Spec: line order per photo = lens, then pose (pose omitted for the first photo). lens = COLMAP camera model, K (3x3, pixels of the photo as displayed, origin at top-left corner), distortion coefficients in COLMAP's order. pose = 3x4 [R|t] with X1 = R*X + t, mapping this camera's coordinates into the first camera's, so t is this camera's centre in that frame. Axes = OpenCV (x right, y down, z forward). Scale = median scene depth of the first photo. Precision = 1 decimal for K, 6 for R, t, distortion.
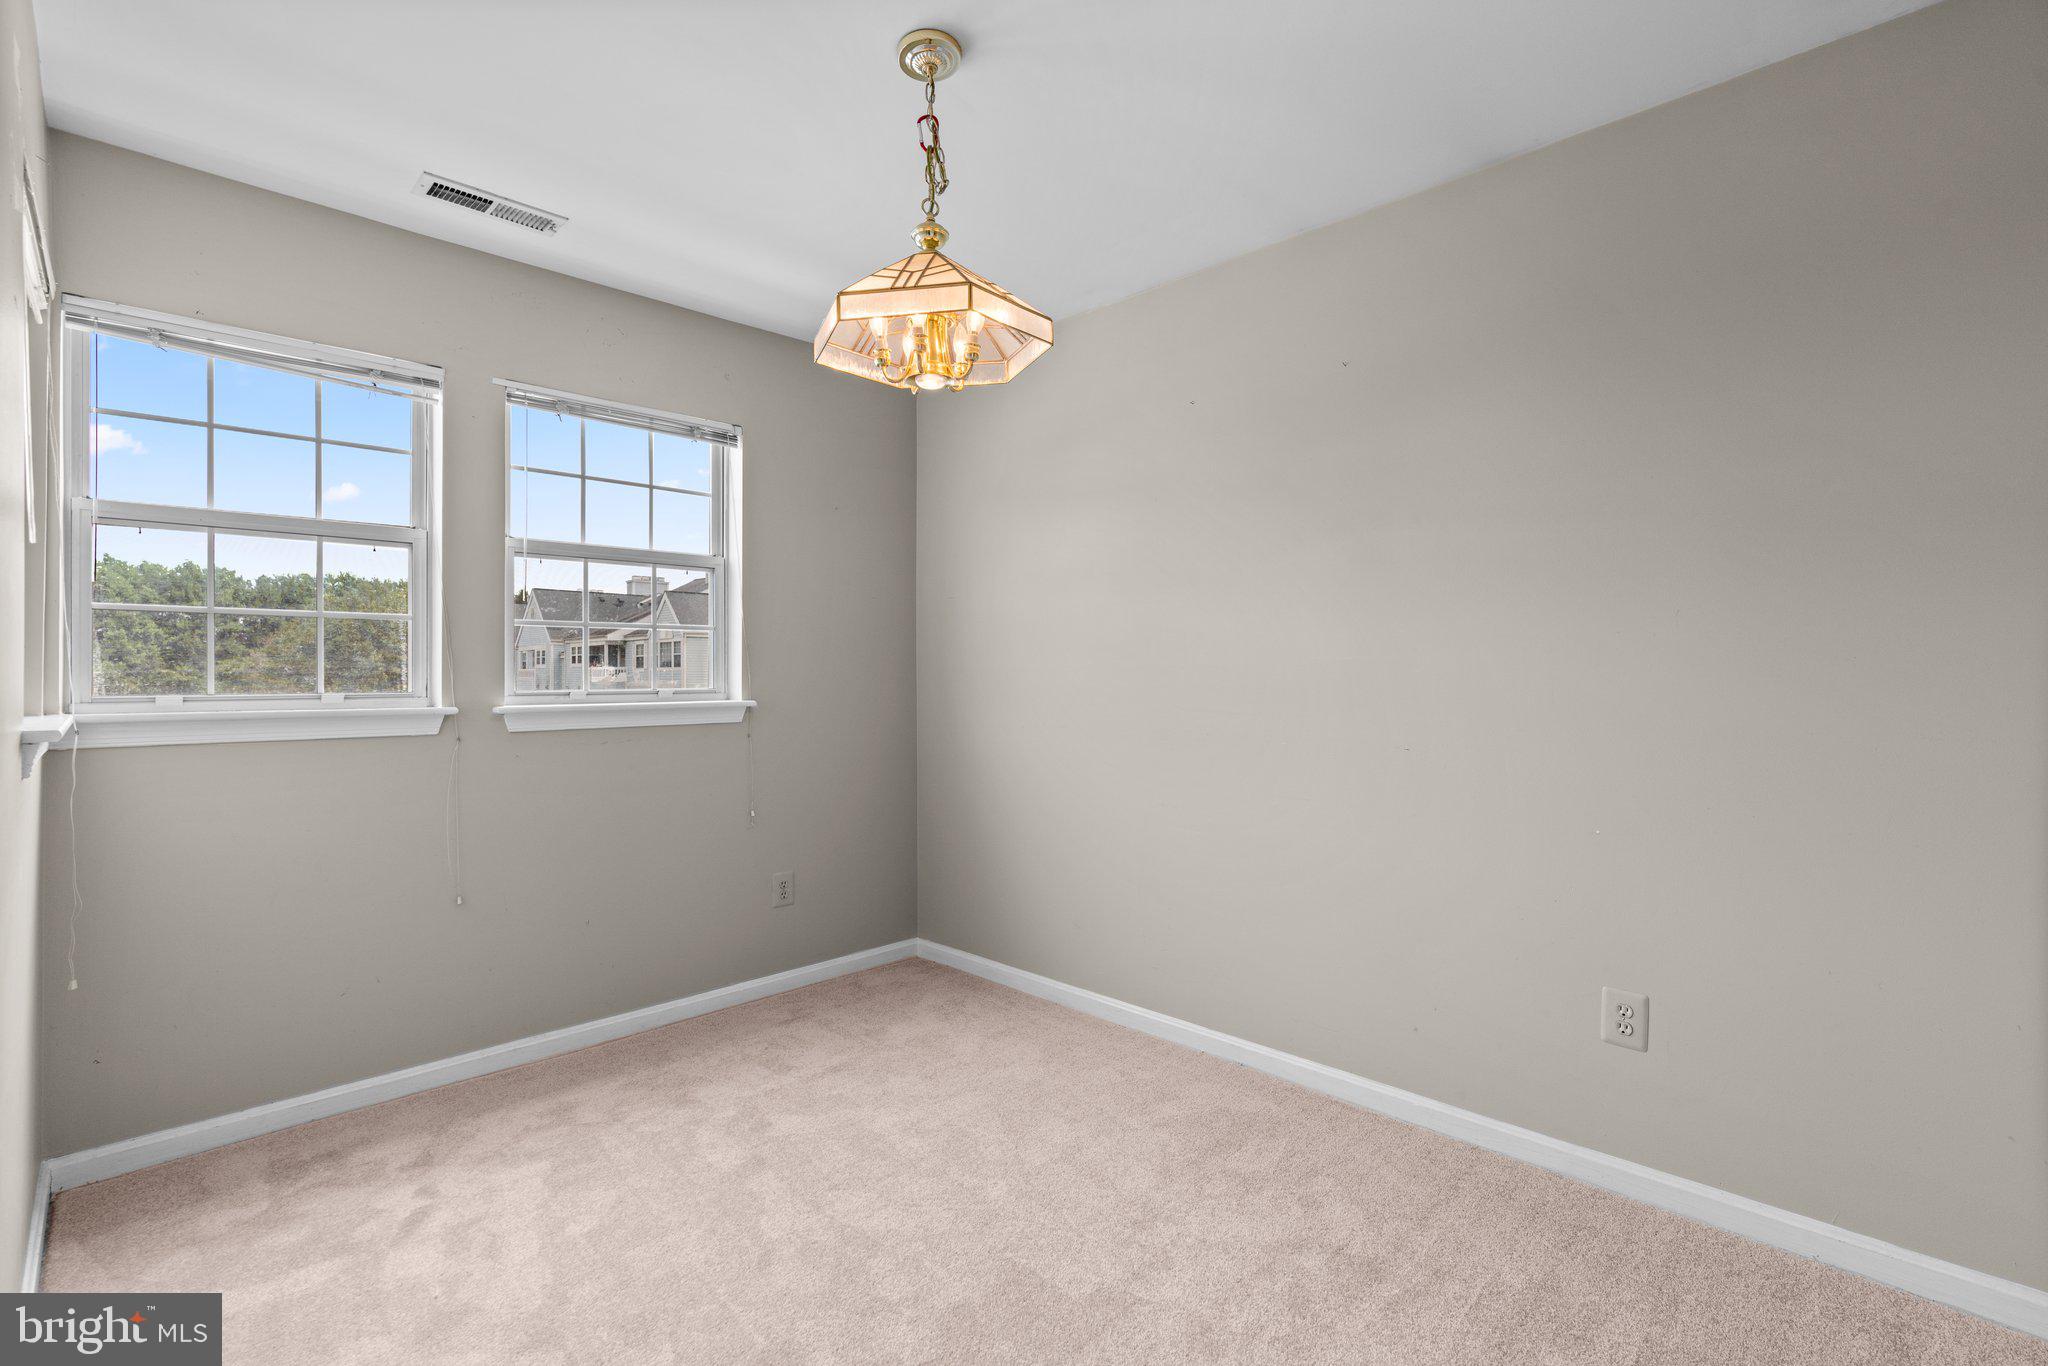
lens RADIAL K [[916.7, 0, 998.8], [0, 916.7, 678.6], [0, 0, 1]] dist [-0.005739, 0.001329]
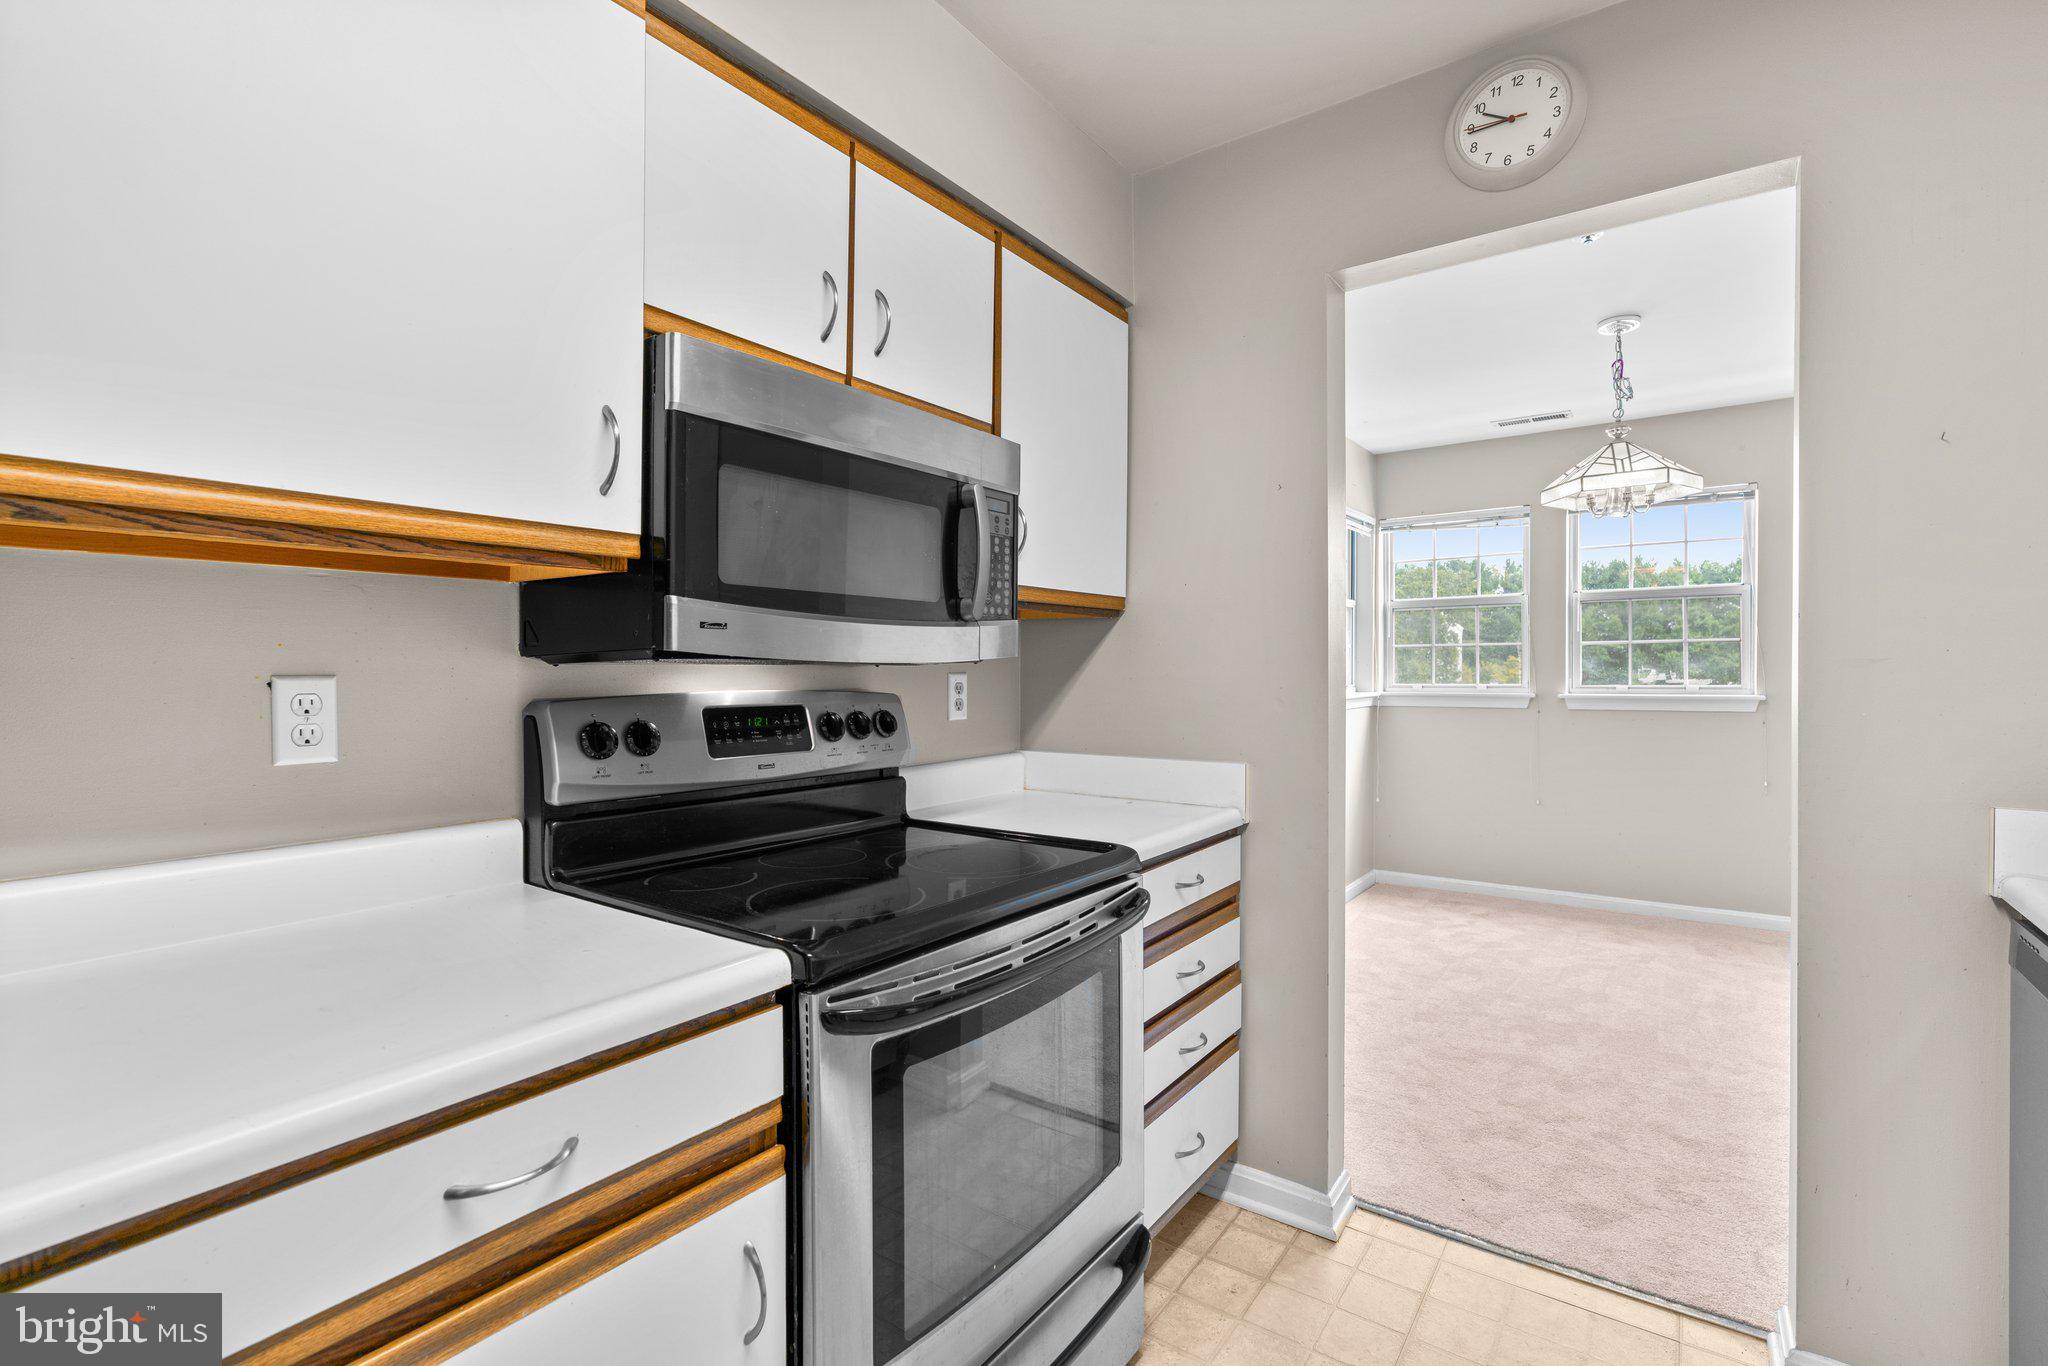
lens RADIAL K [[916.7, 0, 1049.5], [0, 916.7, 682.1], [0, 0, 1]] dist [-0.005739, 0.001329]
pose [[0.190186, 0.014751, -0.981637, 0.984220], [0.004348, 0.999865, 0.015867, -0.023854], [0.981738, -0.007286, 0.190096, -0.275671]]
